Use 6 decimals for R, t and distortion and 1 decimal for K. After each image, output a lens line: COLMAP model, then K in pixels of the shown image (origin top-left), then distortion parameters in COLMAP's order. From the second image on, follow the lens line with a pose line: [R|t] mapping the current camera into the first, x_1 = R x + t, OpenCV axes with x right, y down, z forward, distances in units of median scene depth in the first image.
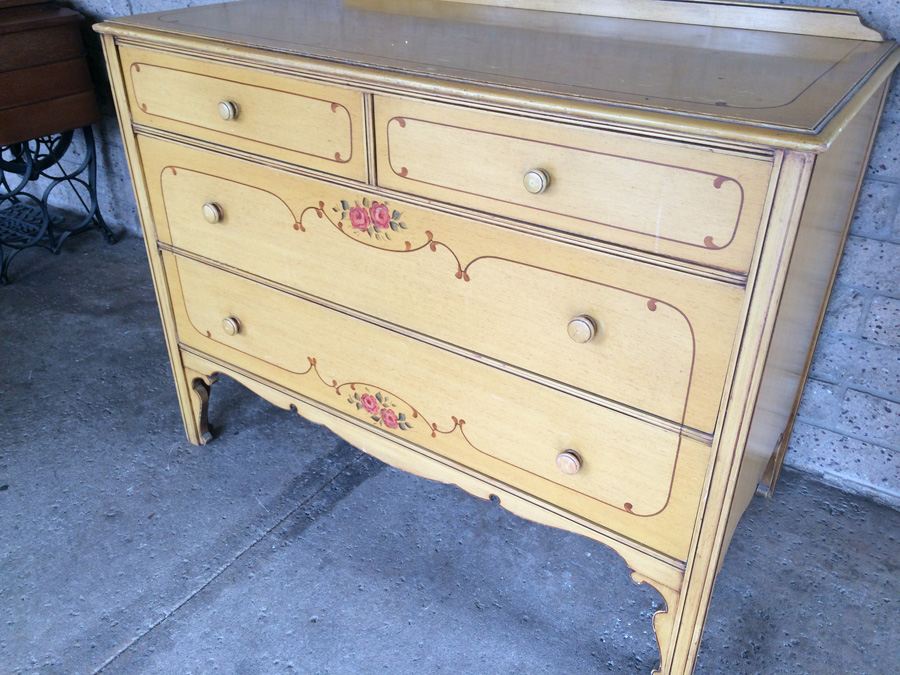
lens RADIAL K [[784.1, 0, 446.5], [0, 784.1, 339.7], [0, 0, 1]] dist [0.078766, -0.108487]
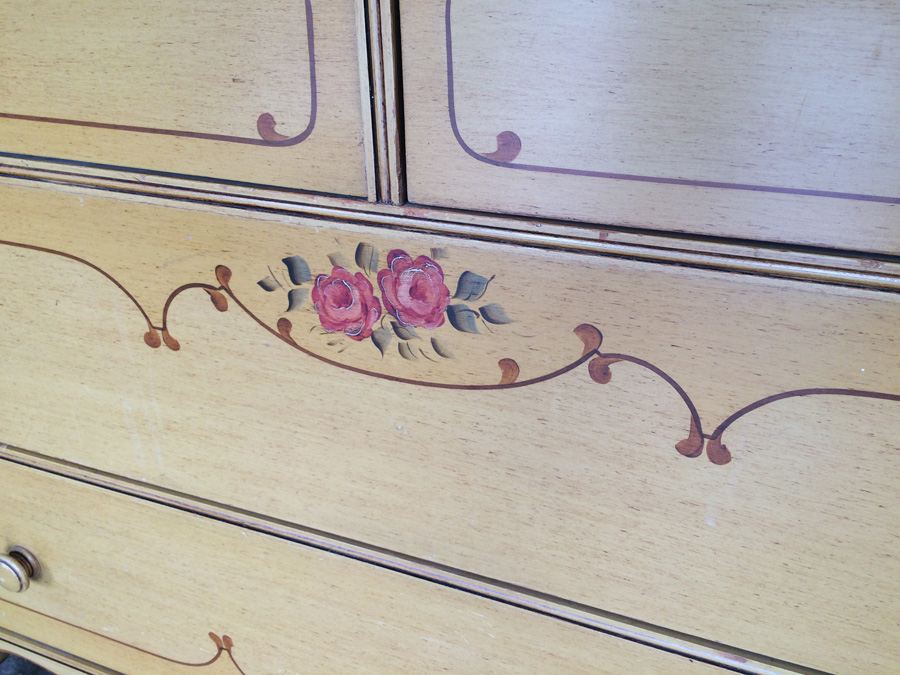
lens RADIAL K [[784.1, 0, 451.7], [0, 784.1, 336.7], [0, 0, 1]] dist [0.078766, -0.108487]
pose [[0.976796, -0.113826, 0.181421, -0.117656], [0.123385, 0.991458, -0.042265, -0.108860], [-0.175060, 0.063668, 0.982497, 0.594220]]
